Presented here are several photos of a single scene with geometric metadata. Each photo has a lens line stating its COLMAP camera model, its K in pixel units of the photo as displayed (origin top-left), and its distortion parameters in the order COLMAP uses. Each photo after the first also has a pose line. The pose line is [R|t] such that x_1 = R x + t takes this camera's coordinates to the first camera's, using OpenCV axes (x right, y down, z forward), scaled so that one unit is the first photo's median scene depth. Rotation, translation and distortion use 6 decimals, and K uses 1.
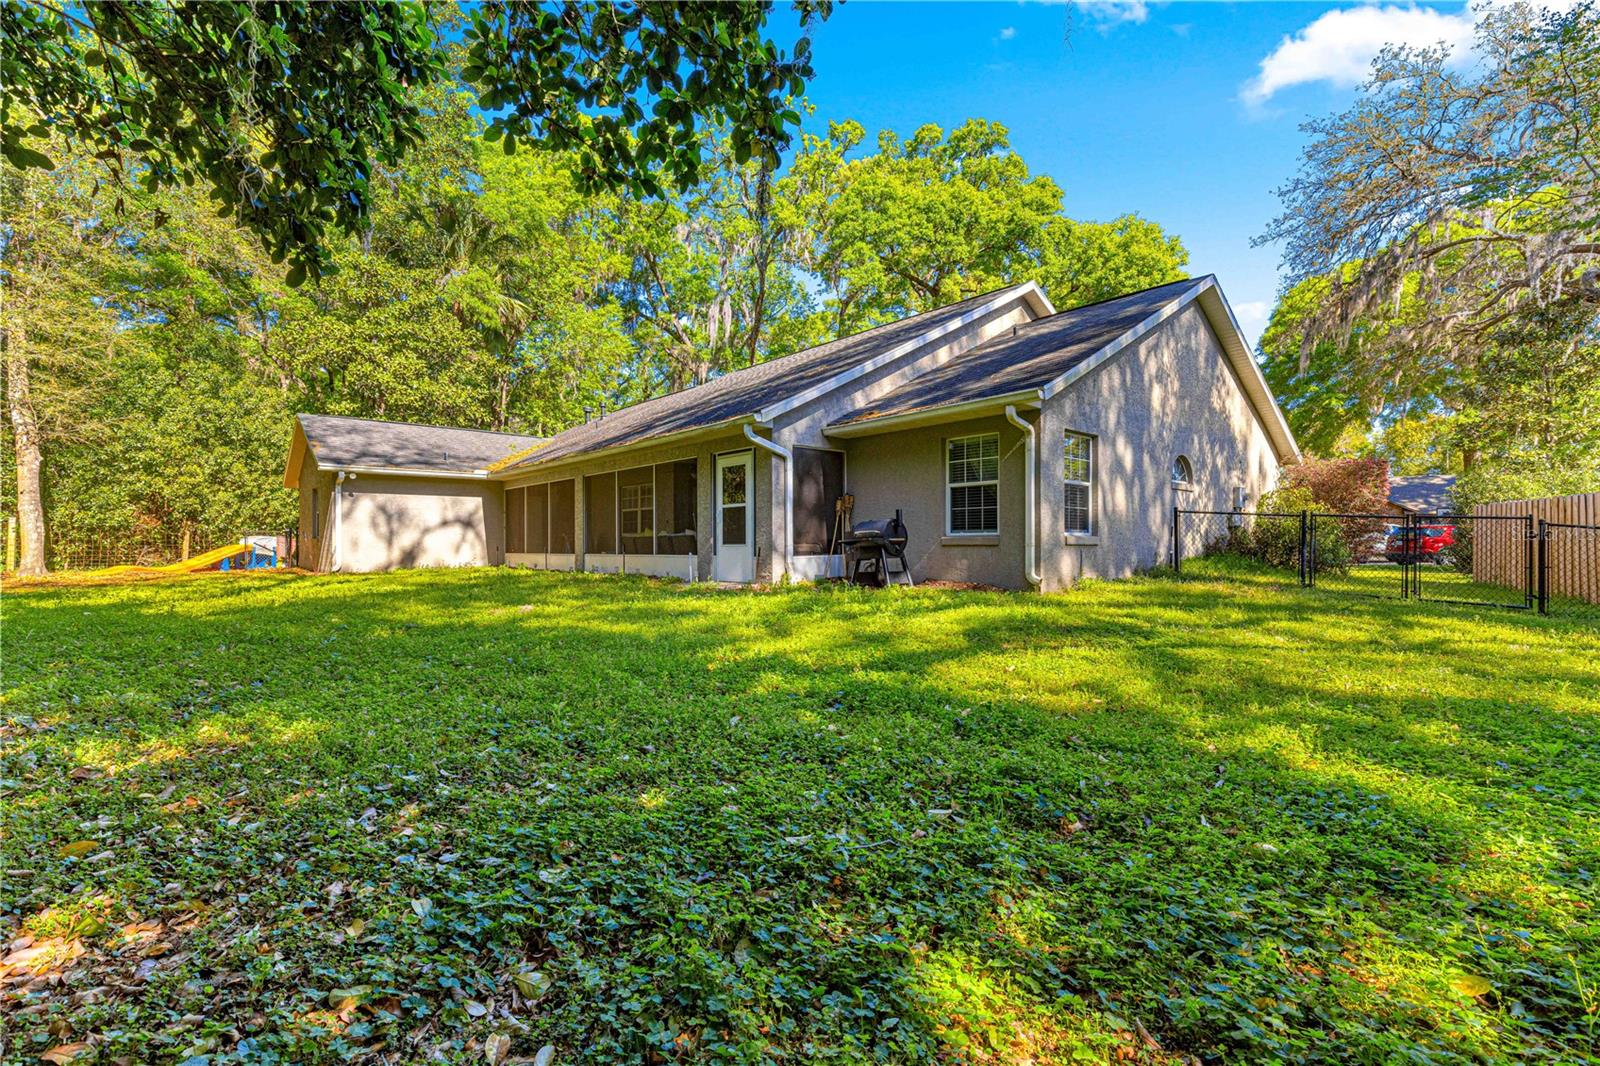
lens RADIAL K [[726.8, 0, 799.4], [0, 726.8, 546.5], [0, 0, 1]] dist [0.000443, 0.000209]
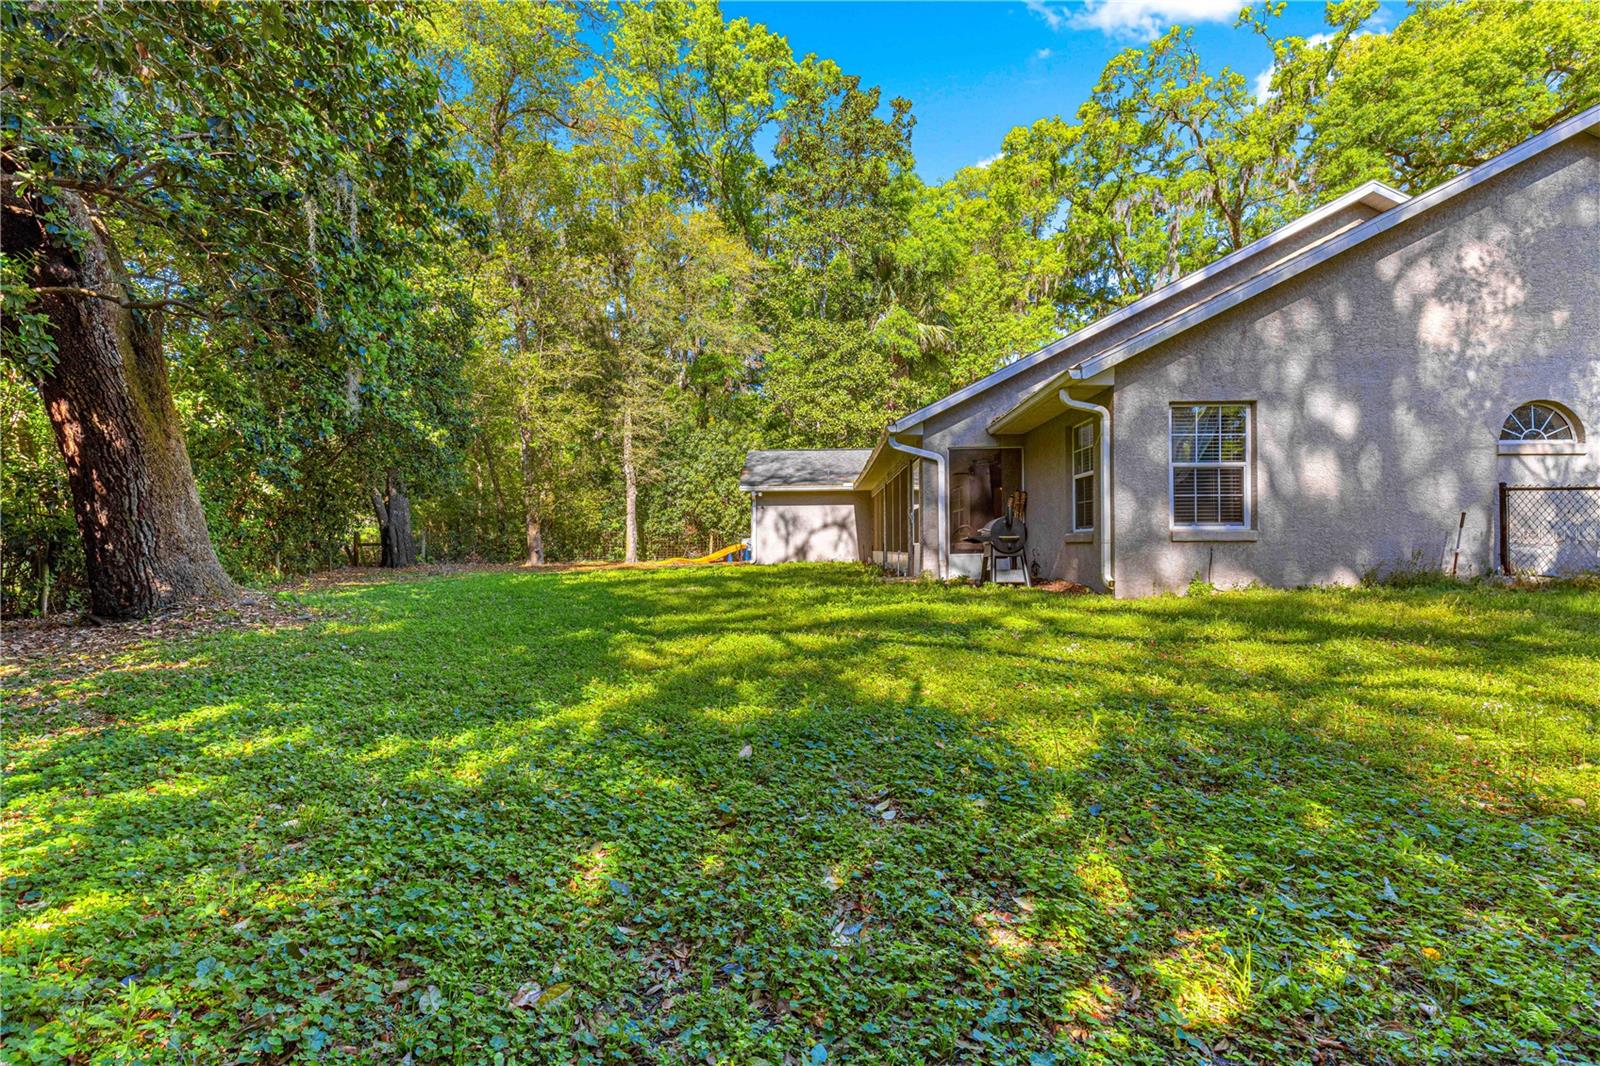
lens RADIAL K [[715.6, 0, 800.0], [0, 715.6, 543.4], [0, 0, 1]] dist [0.001469, 0.000108]
pose [[0.720875, -0.006186, -0.693038, 0.362477], [0.007709, 0.999970, -0.000907, -0.000960], [0.693023, -0.004688, 0.720901, 0.068143]]
